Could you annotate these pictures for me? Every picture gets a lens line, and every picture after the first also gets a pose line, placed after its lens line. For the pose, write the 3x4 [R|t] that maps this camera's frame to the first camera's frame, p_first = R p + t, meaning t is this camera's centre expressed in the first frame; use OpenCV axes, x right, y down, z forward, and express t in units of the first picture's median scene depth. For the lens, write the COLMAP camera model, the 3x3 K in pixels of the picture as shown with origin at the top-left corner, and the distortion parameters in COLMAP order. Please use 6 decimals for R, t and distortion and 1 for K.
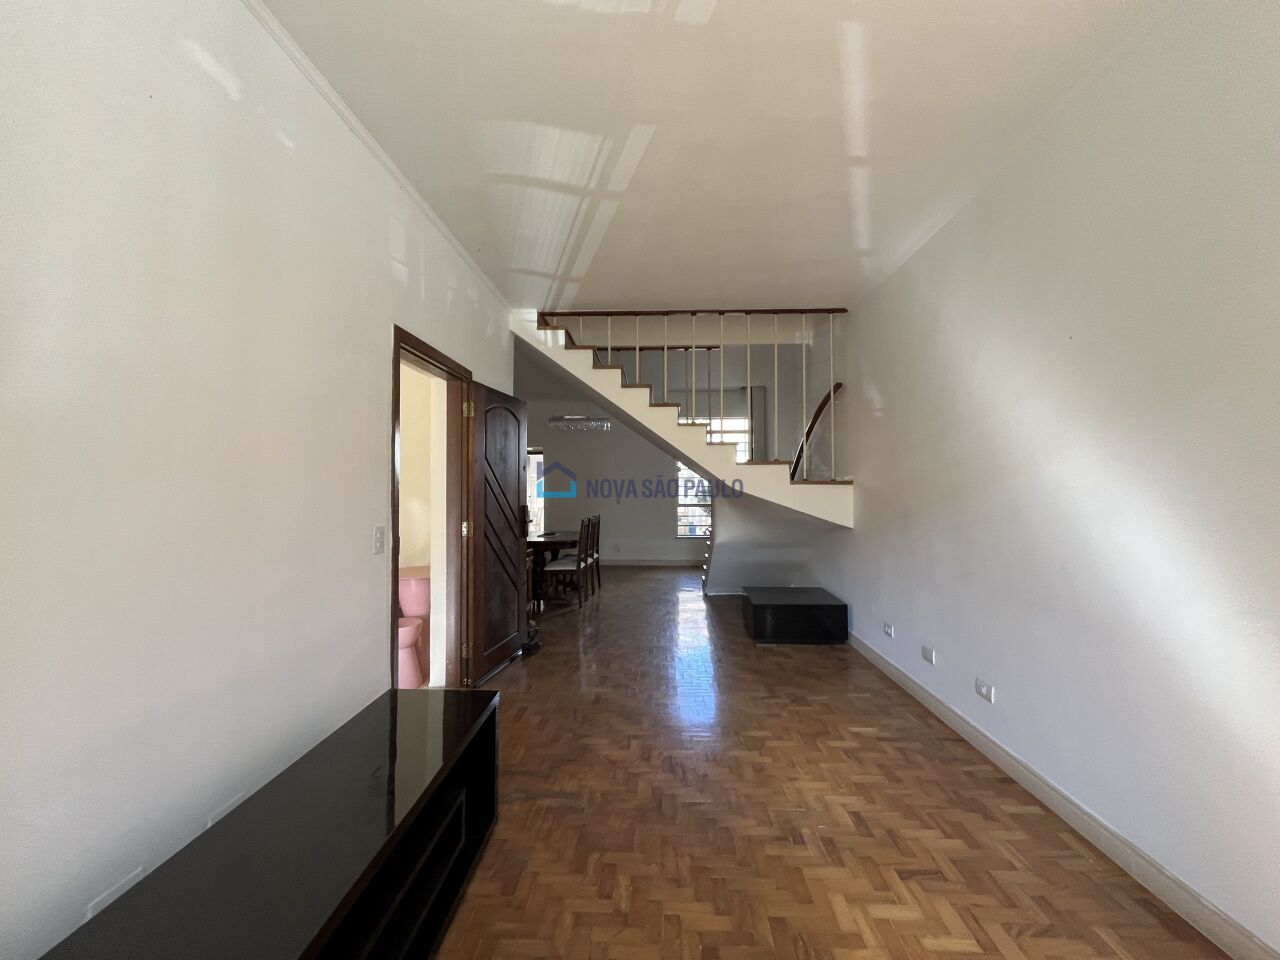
lens RADIAL K [[516.4, 0, 638.4], [0, 516.4, 476.4], [0, 0, 1]] dist [0.000033, 0.000003]
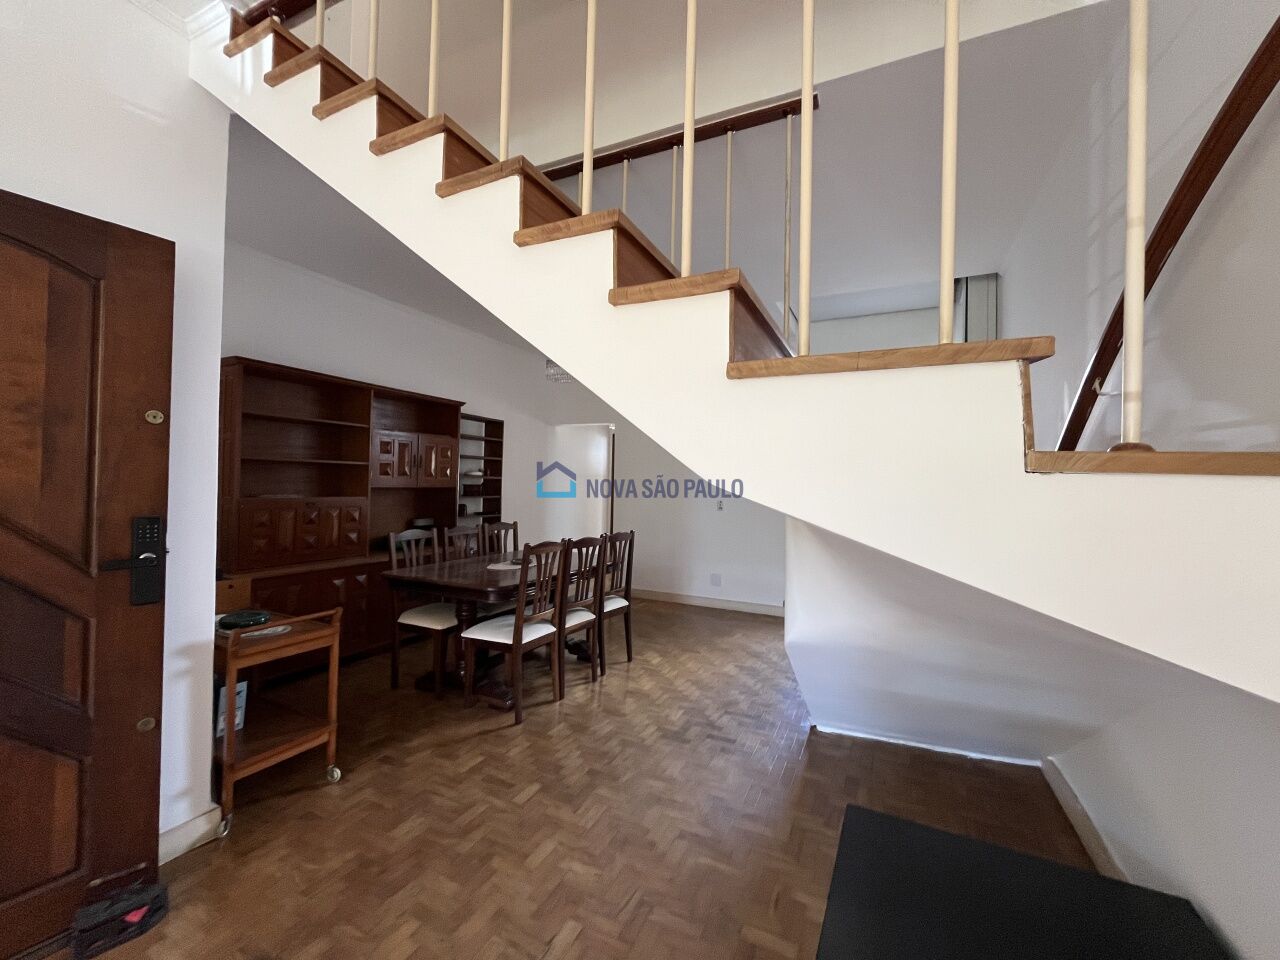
lens RADIAL K [[516.4, 0, 638.4], [0, 516.4, 476.4], [0, 0, 1]] dist [0.000033, 0.000003]
pose [[0.909260, 0.012699, -0.416034, 0.202646], [-0.006296, 0.999840, 0.016759, 0.014126], [0.416180, -0.012619, 0.909195, 0.646442]]
